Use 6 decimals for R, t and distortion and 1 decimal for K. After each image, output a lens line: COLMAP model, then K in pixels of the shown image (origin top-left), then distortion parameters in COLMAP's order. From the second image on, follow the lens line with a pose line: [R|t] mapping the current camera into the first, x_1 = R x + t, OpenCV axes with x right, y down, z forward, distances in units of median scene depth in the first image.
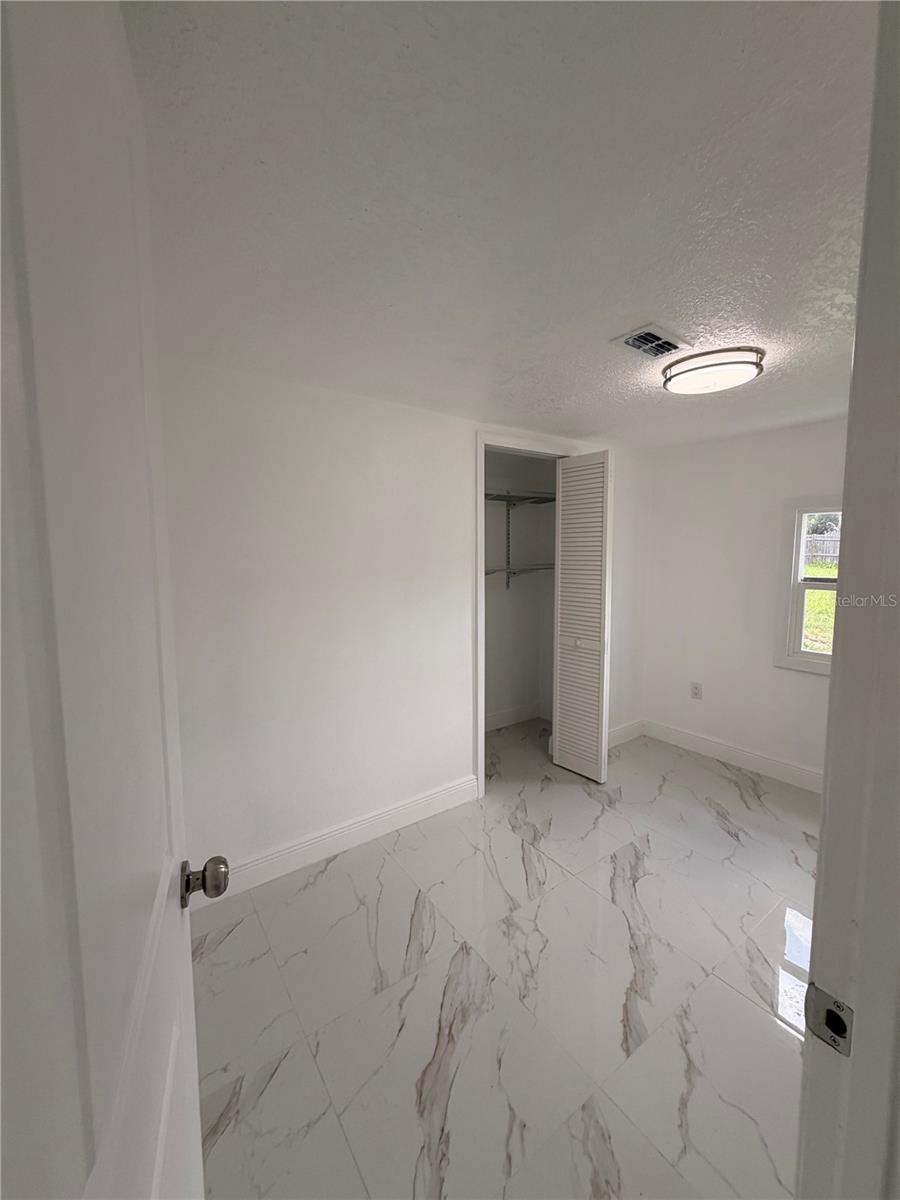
lens RADIAL K [[477.9, 0, 451.2], [0, 477.9, 598.1], [0, 0, 1]] dist [0.001070, -0.000299]
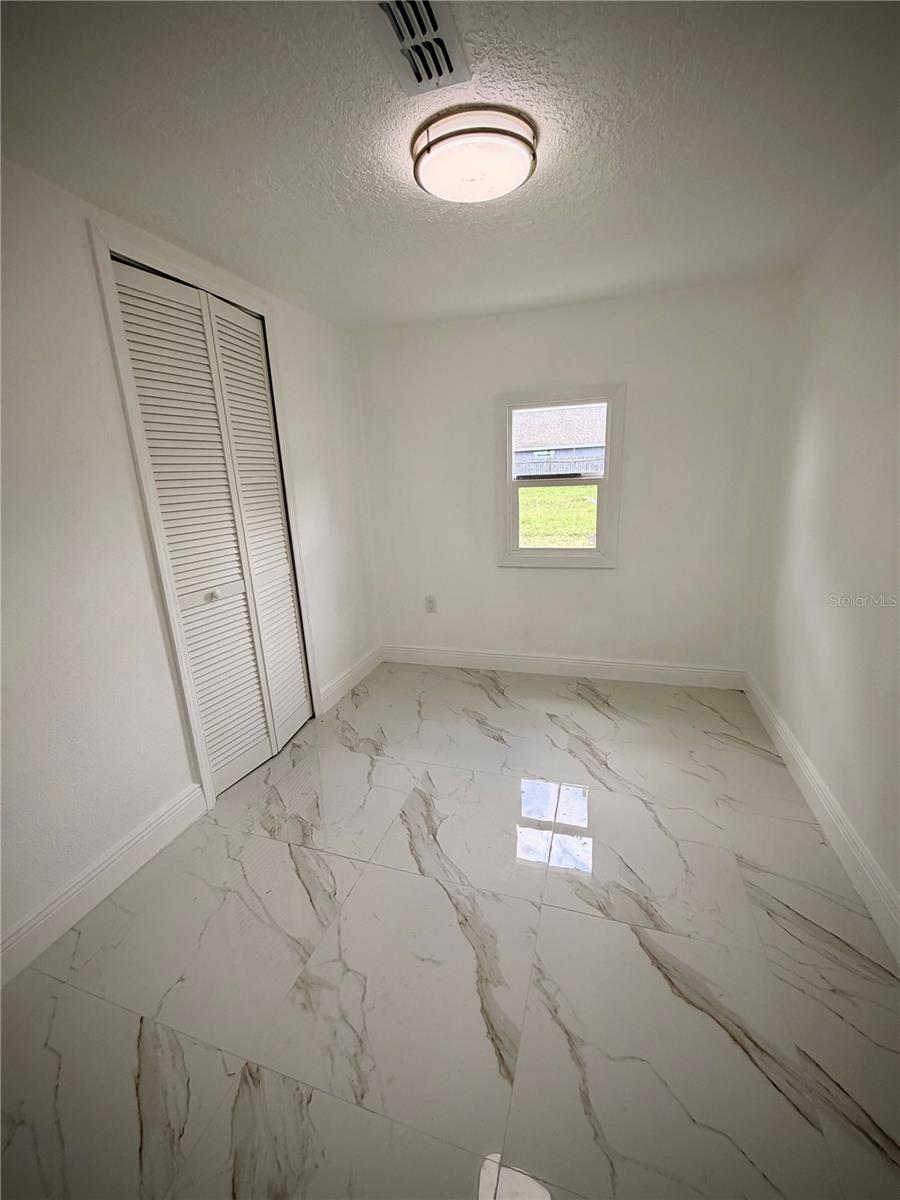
lens RADIAL K [[477.9, 0, 451.2], [0, 477.9, 598.1], [0, 0, 1]] dist [0.001070, -0.000299]
pose [[0.800127, -0.177161, 0.573071, -0.005995], [0.096994, 0.981029, 0.167854, 0.036121], [-0.591937, -0.078720, 0.802131, 0.313085]]
